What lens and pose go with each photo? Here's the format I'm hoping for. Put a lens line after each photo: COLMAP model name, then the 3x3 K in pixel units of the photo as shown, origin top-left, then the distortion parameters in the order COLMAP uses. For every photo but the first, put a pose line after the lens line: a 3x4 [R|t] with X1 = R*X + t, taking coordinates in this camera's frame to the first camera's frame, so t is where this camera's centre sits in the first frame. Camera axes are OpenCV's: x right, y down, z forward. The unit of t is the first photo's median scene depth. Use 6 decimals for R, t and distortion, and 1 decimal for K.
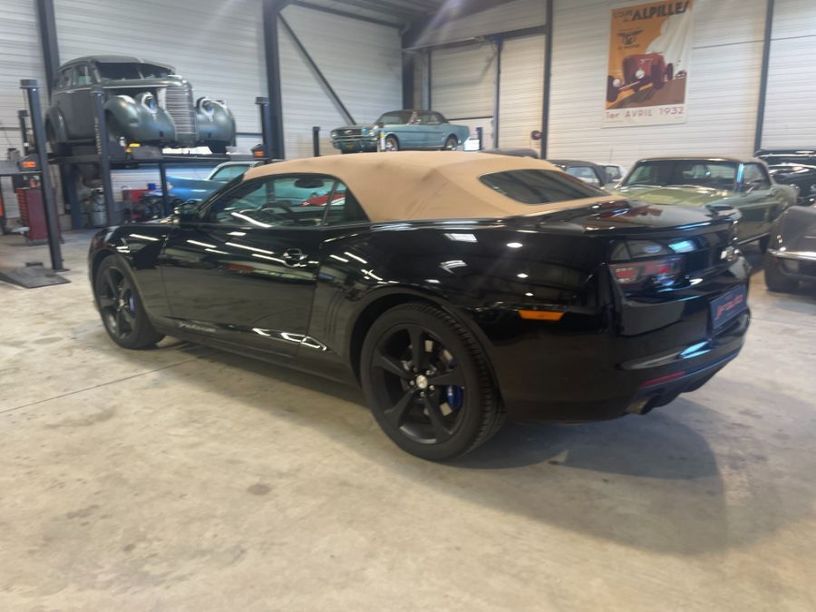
lens RADIAL K [[614.2, 0, 404.8], [0, 614.2, 300.7], [0, 0, 1]] dist [0.101939, -0.133200]
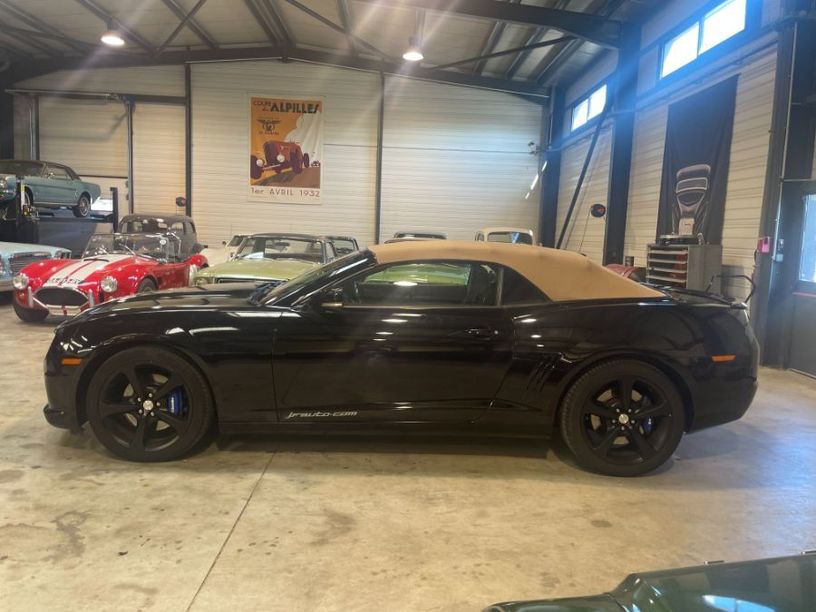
lens RADIAL K [[614.2, 0, 404.8], [0, 614.2, 300.7], [0, 0, 1]] dist [0.101939, -0.133200]
pose [[0.748308, -0.027132, 0.662796, -0.338469], [0.093035, 0.993580, -0.064364, -0.022591], [-0.656795, 0.109827, 0.746029, 0.074674]]
